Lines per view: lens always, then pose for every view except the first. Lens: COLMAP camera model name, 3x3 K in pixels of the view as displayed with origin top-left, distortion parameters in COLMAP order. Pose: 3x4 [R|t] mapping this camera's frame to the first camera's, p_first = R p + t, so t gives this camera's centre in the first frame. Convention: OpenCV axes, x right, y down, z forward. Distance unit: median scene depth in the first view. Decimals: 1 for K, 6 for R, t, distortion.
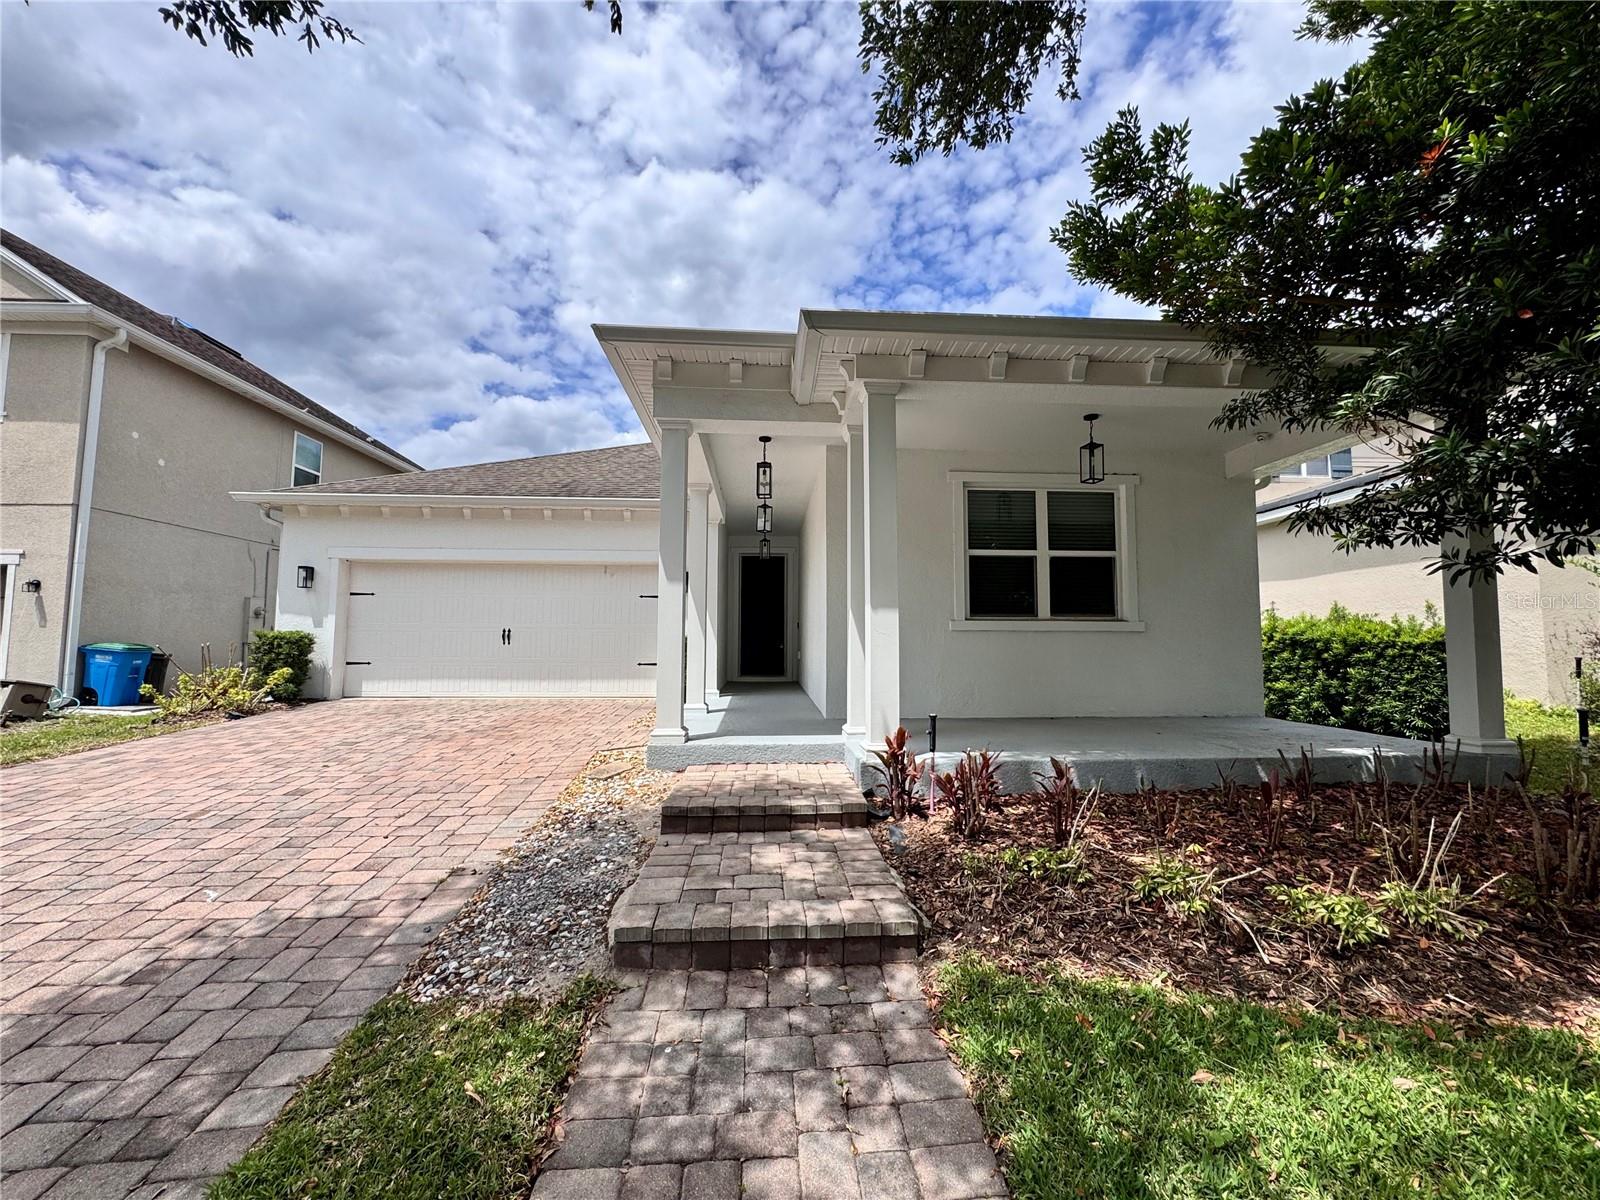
lens RADIAL K [[623.9, 0, 798.2], [0, 623.9, 600.4], [0, 0, 1]] dist [-0.004623, 0.000574]
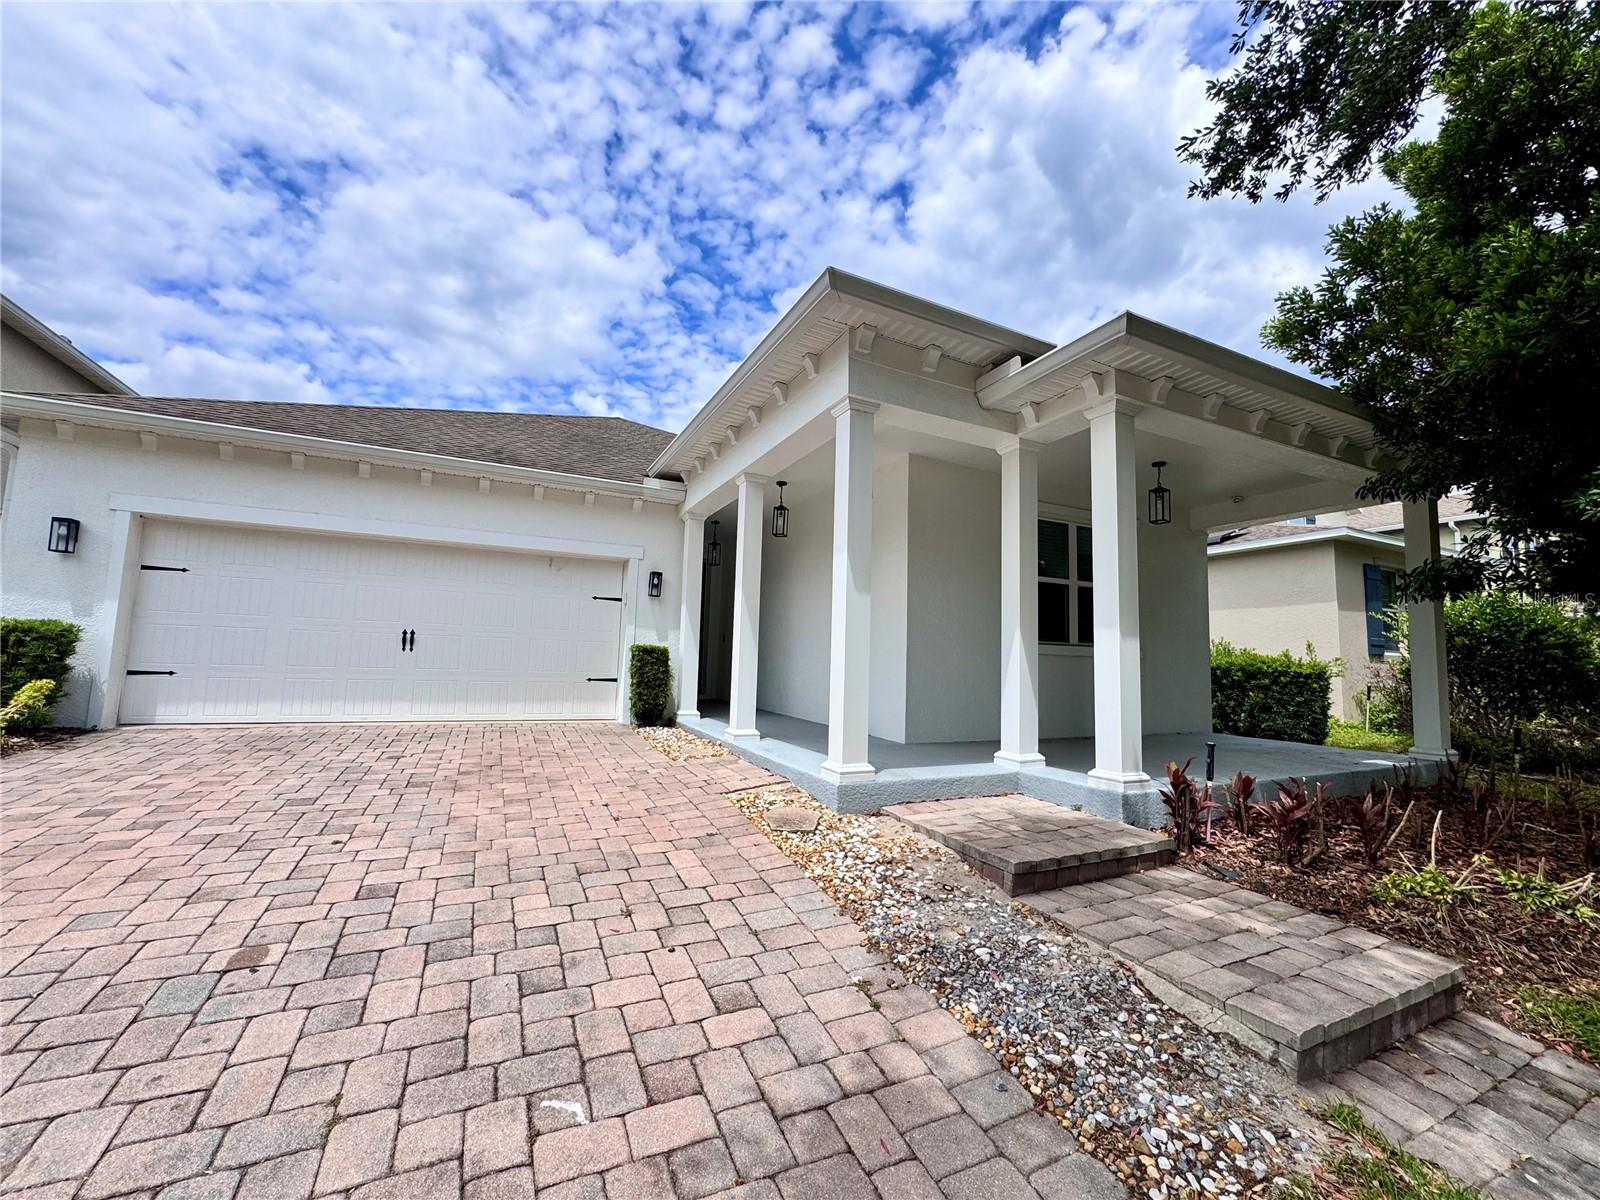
lens RADIAL K [[627.5, 0, 800.0], [0, 627.5, 600.0], [0, 0, 1]] dist [-0.001319, 0.000073]
pose [[0.927765, 0.059724, 0.368355, -0.863887], [-0.052239, 0.998176, -0.030268, 0.022107], [-0.369491, 0.008839, 0.929192, 0.347297]]
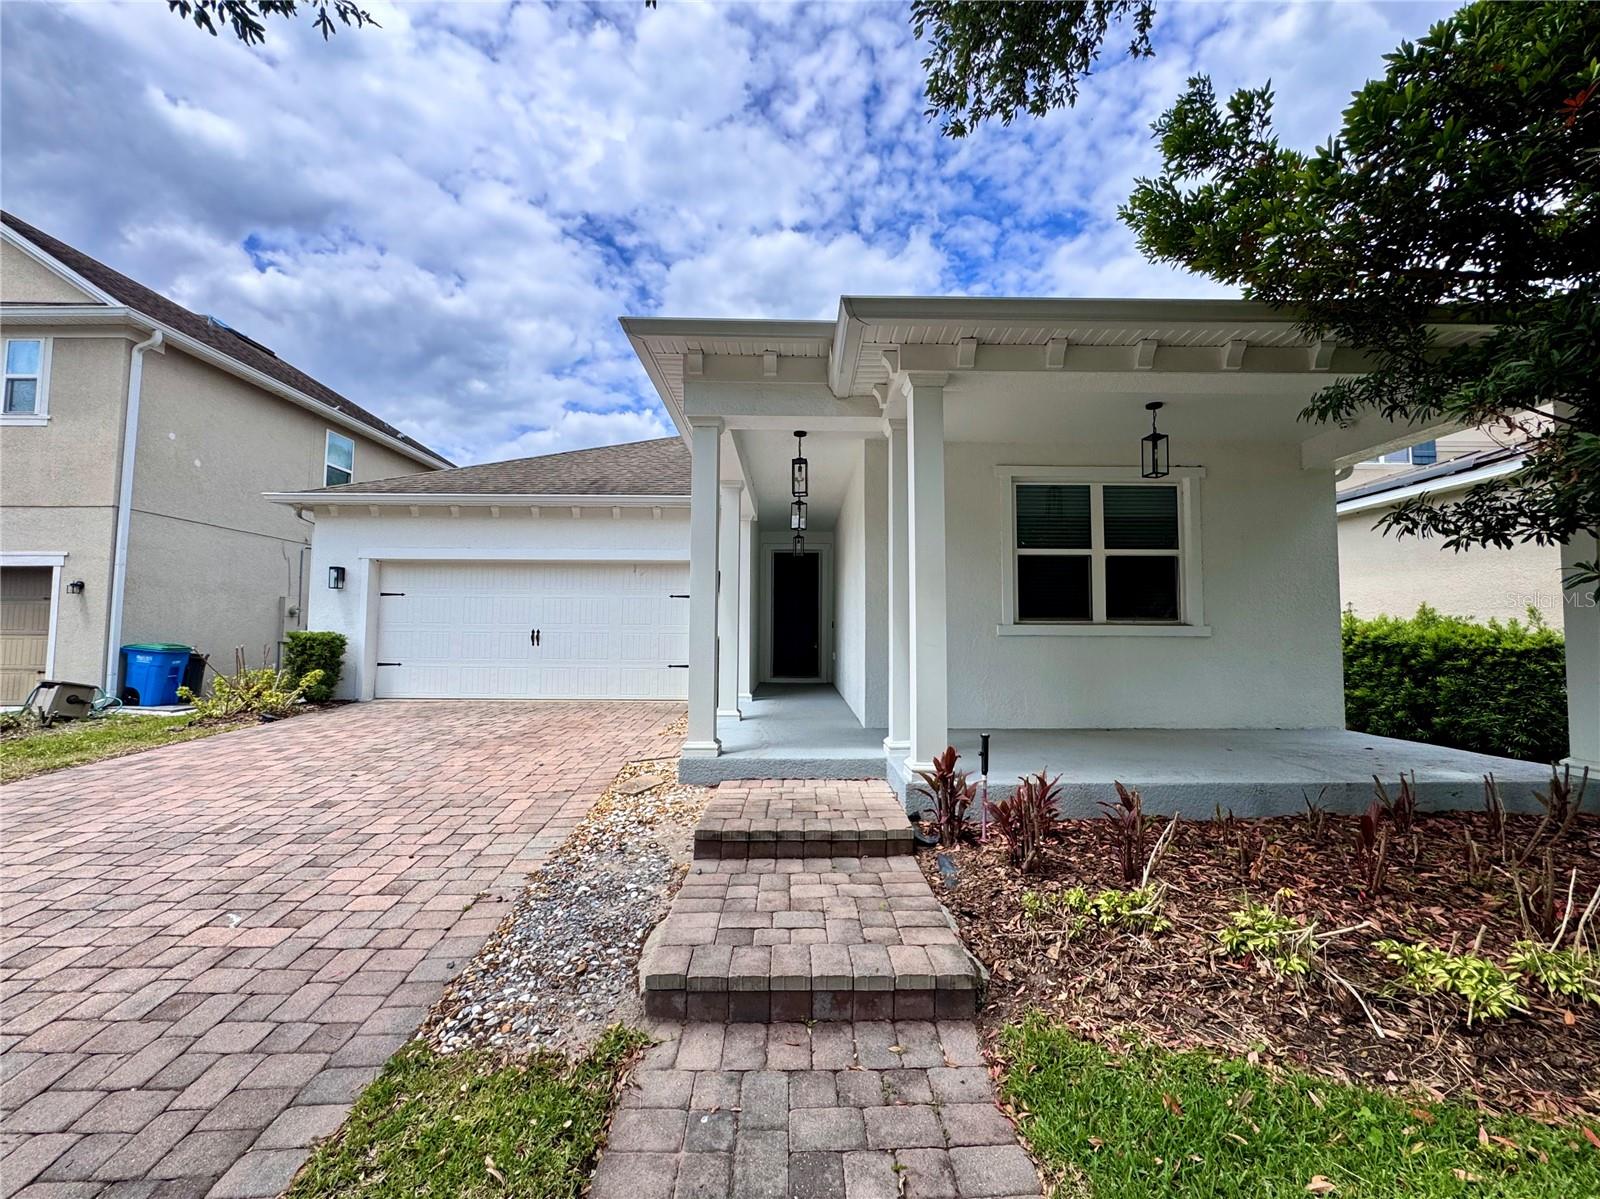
lens RADIAL K [[640.4, 0, 799.6], [0, 640.4, 598.6], [0, 0, 1]] dist [-0.004896, 0.000816]
pose [[0.998825, -0.001170, -0.048444, -0.014009], [0.001556, 0.999967, 0.007933, -0.028733], [0.048433, -0.007999, 0.998794, 0.046411]]
